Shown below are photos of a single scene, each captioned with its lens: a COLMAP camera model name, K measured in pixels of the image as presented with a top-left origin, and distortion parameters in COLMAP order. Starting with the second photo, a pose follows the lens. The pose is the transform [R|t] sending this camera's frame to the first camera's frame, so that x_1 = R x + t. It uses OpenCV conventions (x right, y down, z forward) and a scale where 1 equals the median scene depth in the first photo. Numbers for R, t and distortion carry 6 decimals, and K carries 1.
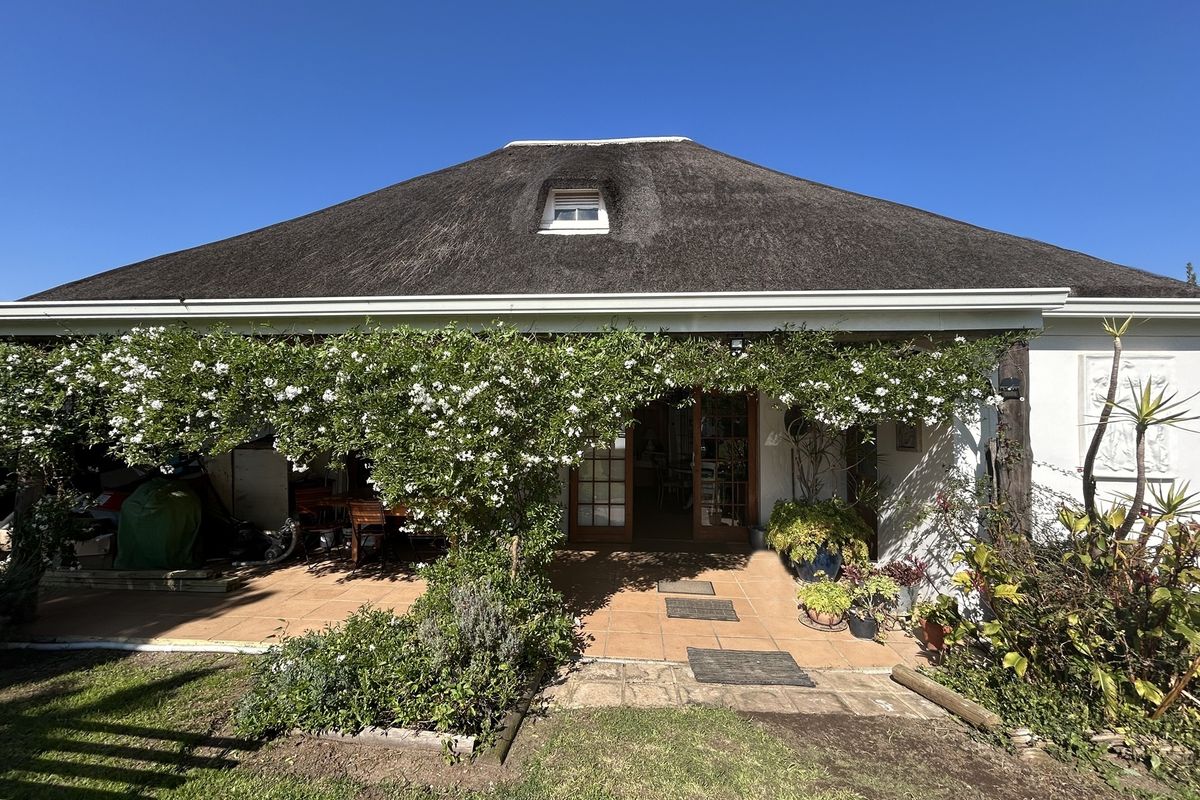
lens RADIAL K [[487.1, 0, 600.0], [0, 487.1, 400.0], [0, 0, 1]] dist [-0.000604, -0.000222]
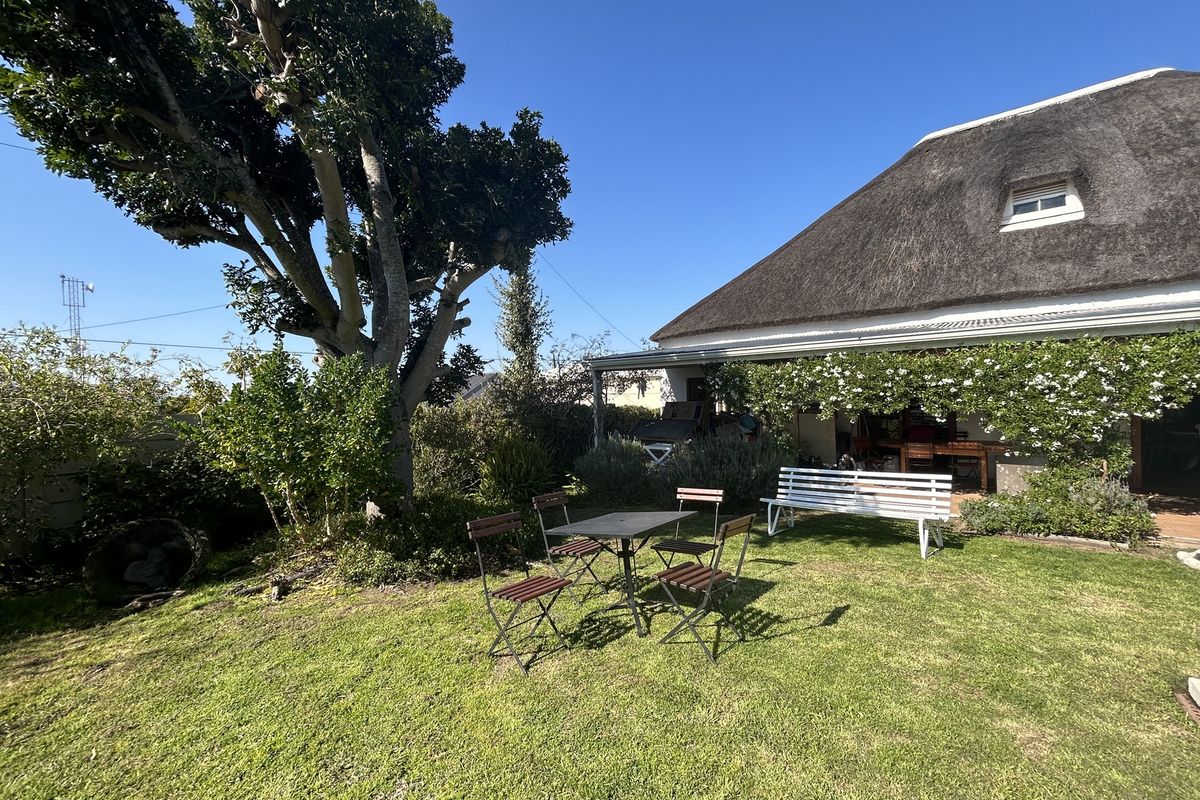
lens RADIAL K [[487.1, 0, 600.0], [0, 487.1, 400.0], [0, 0, 1]] dist [-0.000604, -0.000222]
pose [[0.816761, -0.024003, -0.576477, -0.314531], [0.059731, 0.997283, 0.043105, -0.054281], [0.573877, -0.069640, 0.815975, -0.697340]]
